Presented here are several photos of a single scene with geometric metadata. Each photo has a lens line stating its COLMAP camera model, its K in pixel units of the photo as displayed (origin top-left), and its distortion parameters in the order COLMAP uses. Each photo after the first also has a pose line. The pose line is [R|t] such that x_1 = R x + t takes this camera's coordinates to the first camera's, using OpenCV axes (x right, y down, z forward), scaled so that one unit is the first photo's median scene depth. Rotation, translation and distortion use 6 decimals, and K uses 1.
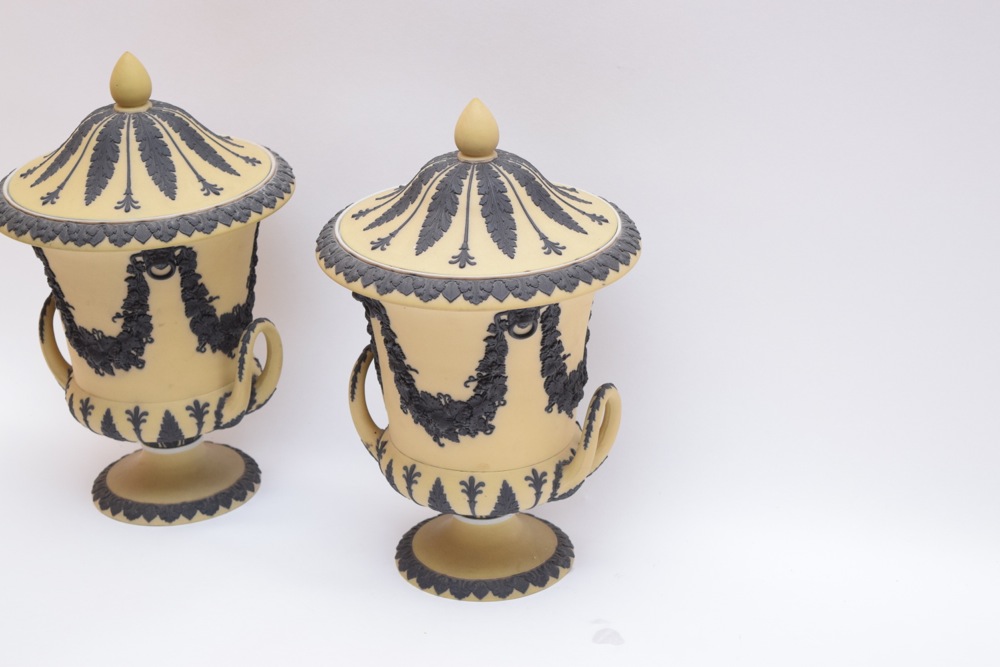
lens RADIAL K [[2200.8, 0, 500.0], [0, 2200.8, 333.5], [0, 0, 1]] dist [0.056284, 0.030542]
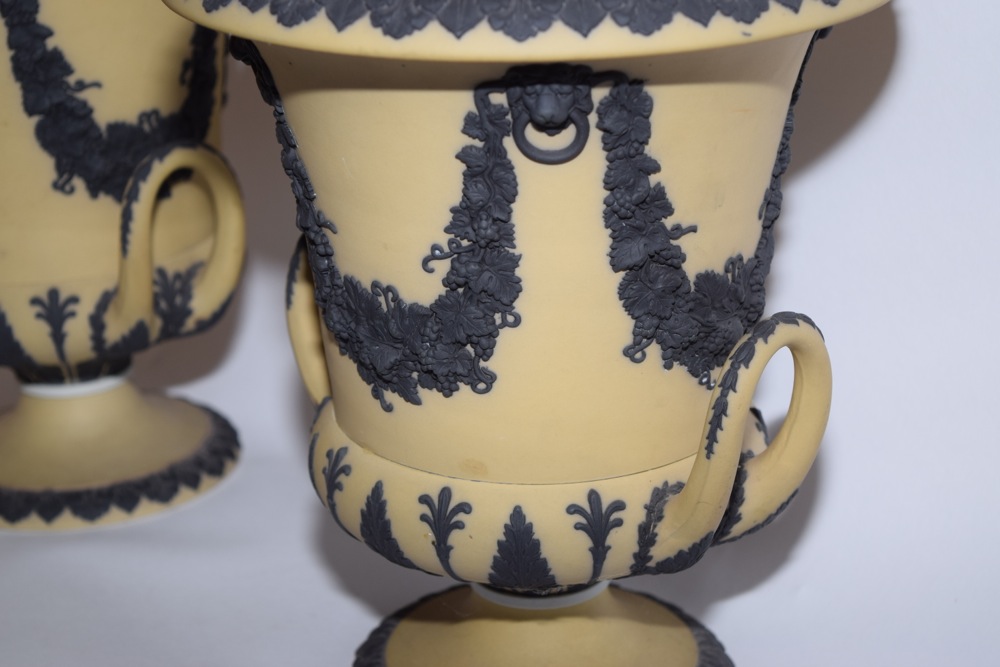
lens RADIAL K [[2200.8, 0, 500.0], [0, 2200.8, 333.5], [0, 0, 1]] dist [0.056284, 0.030542]
pose [[0.948011, 0.106915, -0.299740, 0.123904], [-0.119454, 0.992555, -0.023767, 0.043618], [0.294968, 0.058337, 0.953725, 0.584657]]
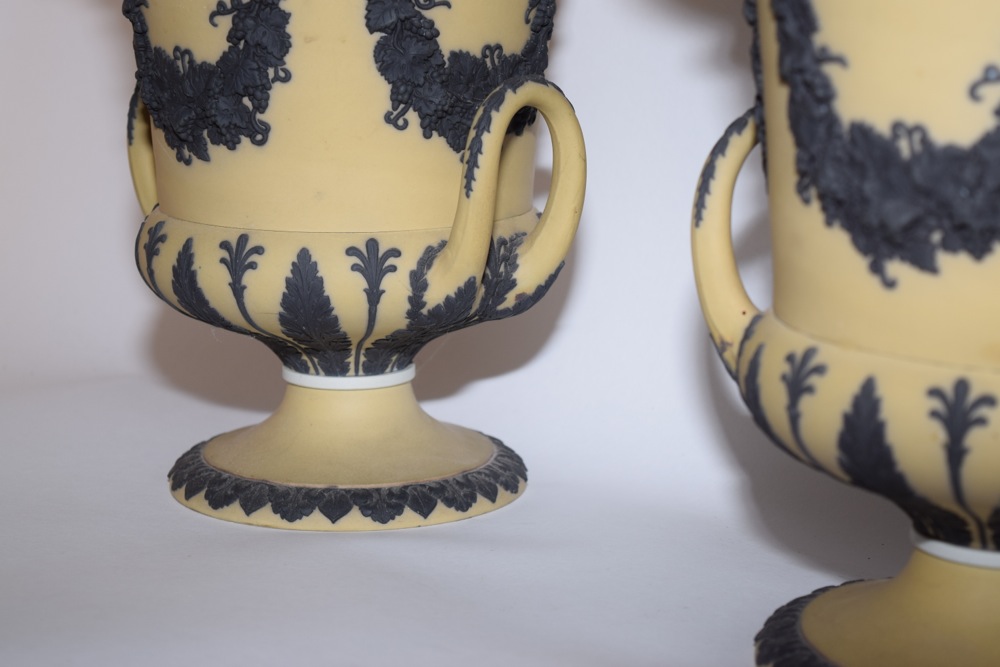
lens RADIAL K [[2200.8, 0, 500.0], [0, 2200.8, 333.5], [0, 0, 1]] dist [0.056284, 0.030542]
pose [[0.953477, 0.105392, -0.282444, 0.016217], [-0.160234, 0.970772, -0.178683, 0.134351], [0.255357, 0.215627, 0.942496, 0.635035]]
